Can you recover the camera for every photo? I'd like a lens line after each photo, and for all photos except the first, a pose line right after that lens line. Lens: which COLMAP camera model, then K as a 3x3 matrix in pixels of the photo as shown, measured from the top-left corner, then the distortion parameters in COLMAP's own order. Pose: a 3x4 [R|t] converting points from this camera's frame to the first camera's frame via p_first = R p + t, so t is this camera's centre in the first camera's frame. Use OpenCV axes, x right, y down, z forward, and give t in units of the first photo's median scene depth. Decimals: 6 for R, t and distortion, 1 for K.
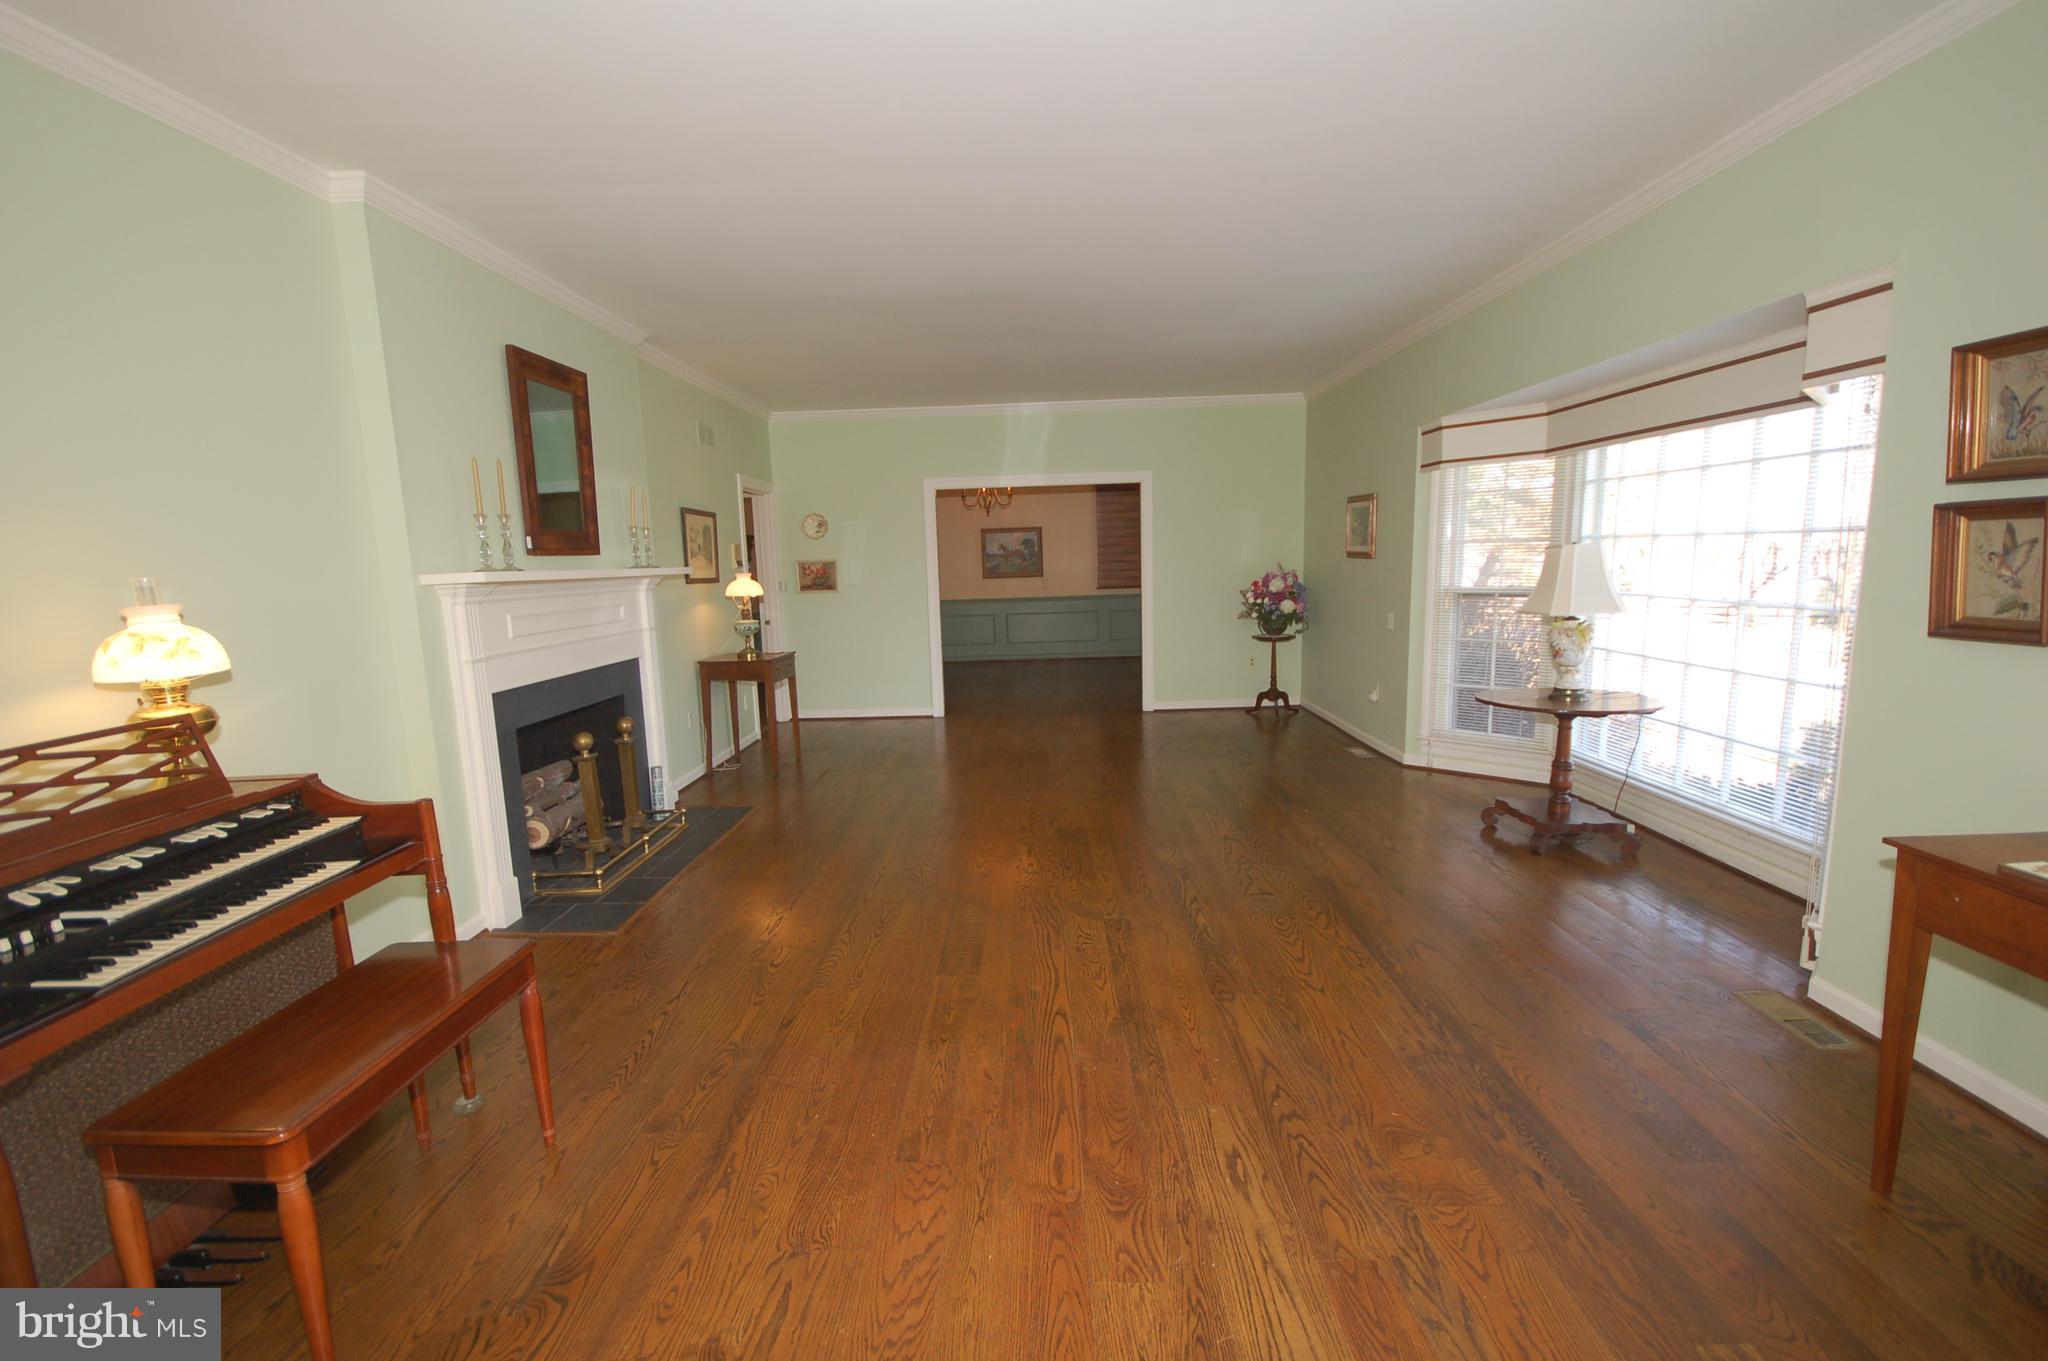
lens RADIAL K [[893.3, 0, 1019.7], [0, 893.3, 689.4], [0, 0, 1]] dist [0.008751, -0.010859]
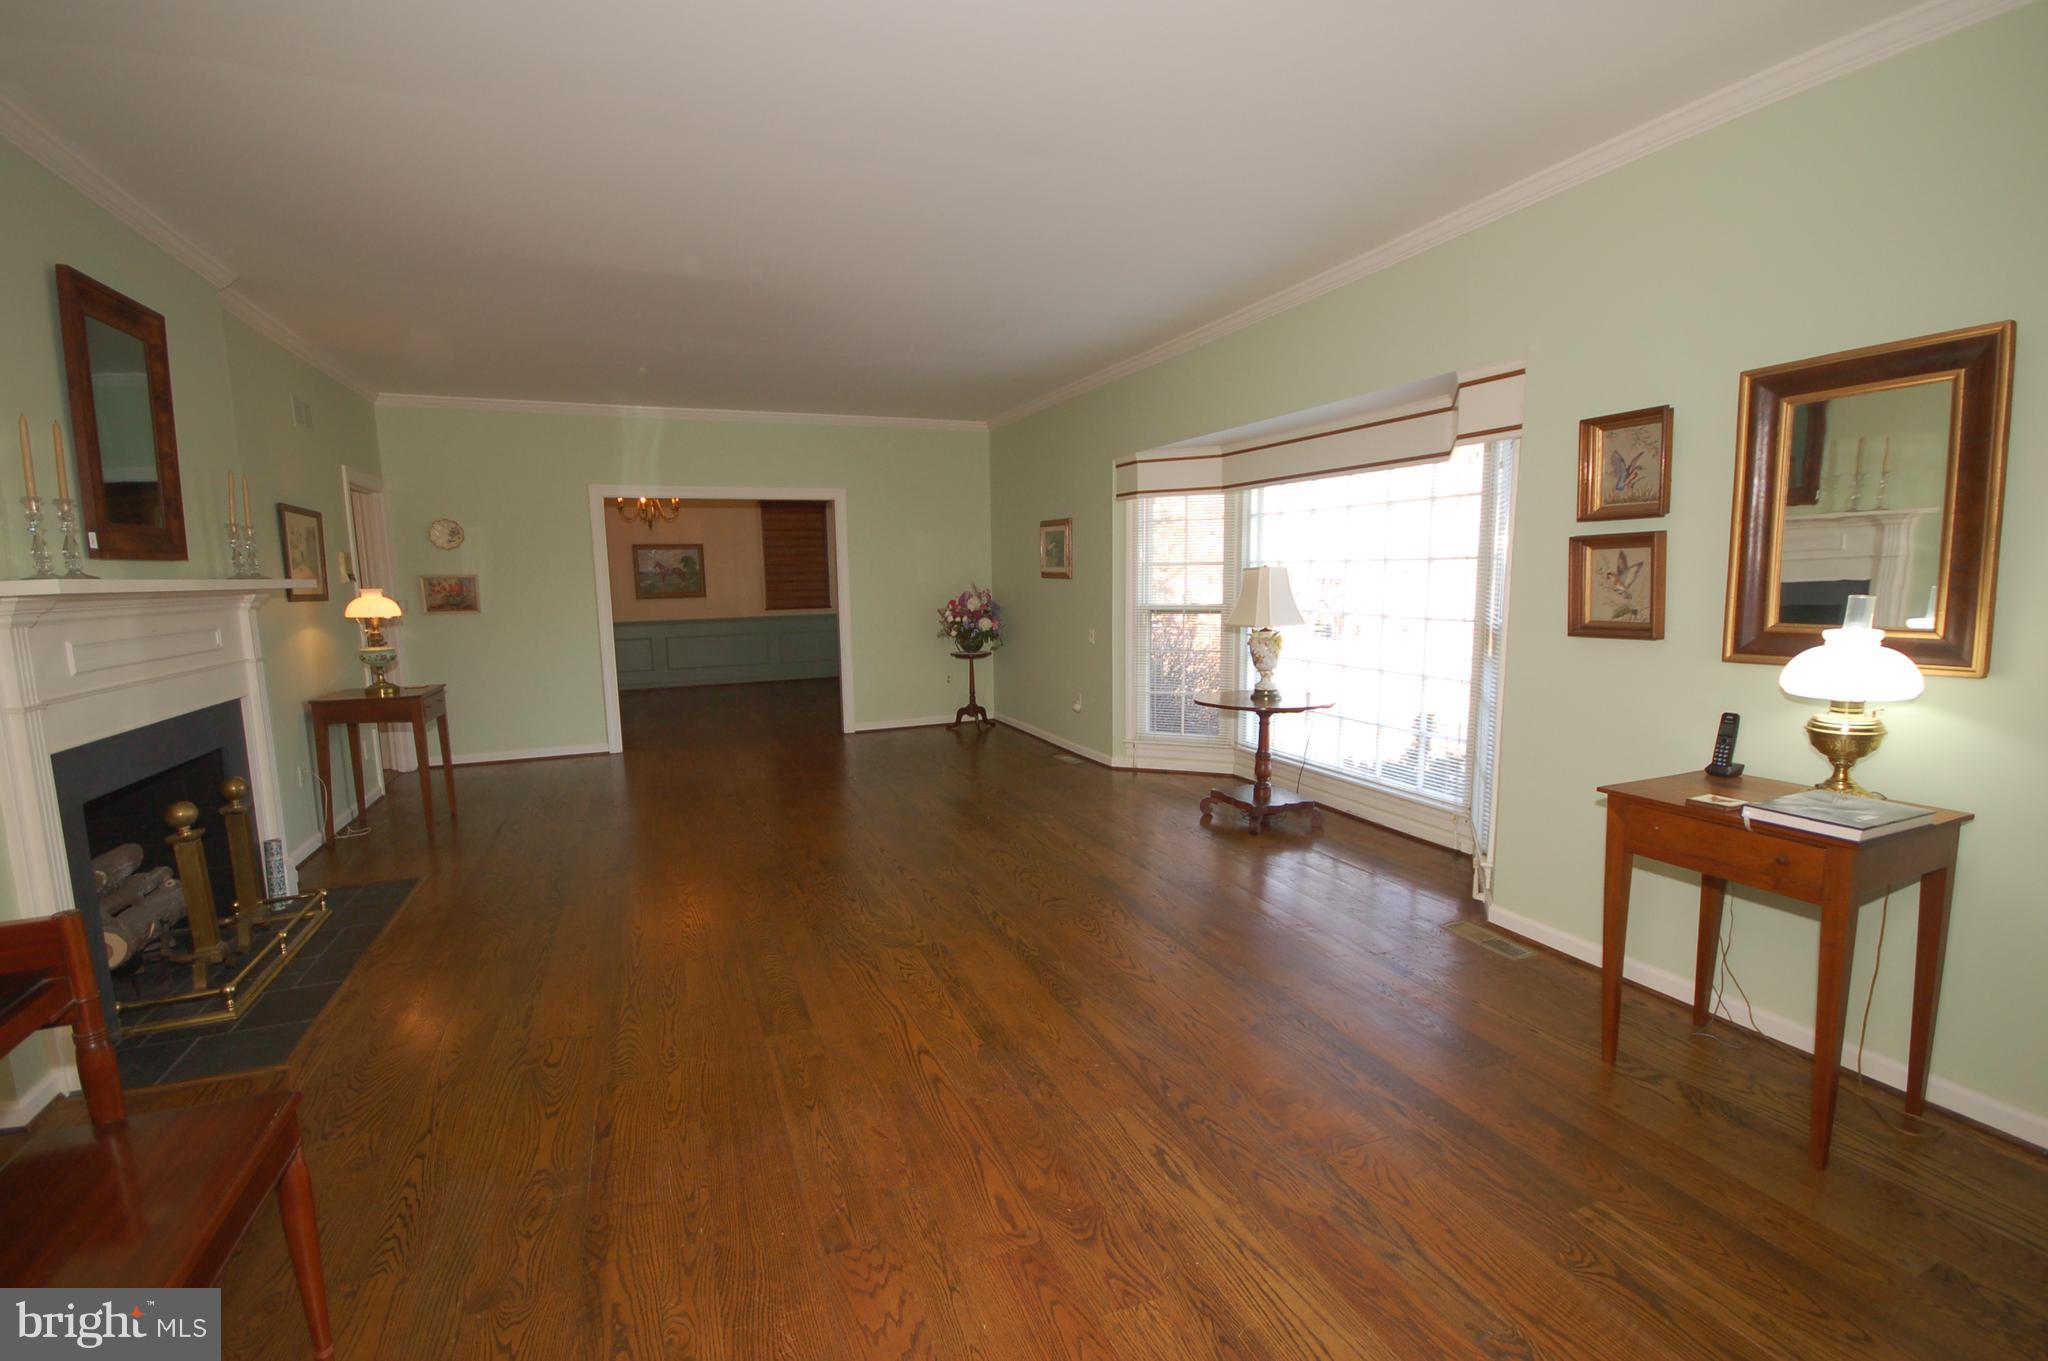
lens RADIAL K [[893.3, 0, 1019.7], [0, 893.3, 689.4], [0, 0, 1]] dist [0.008751, -0.010859]
pose [[0.916081, -0.038625, 0.399129, -0.149290], [0.048602, 0.998707, -0.014902, 0.000450], [-0.398037, 0.033050, 0.916774, 0.056796]]
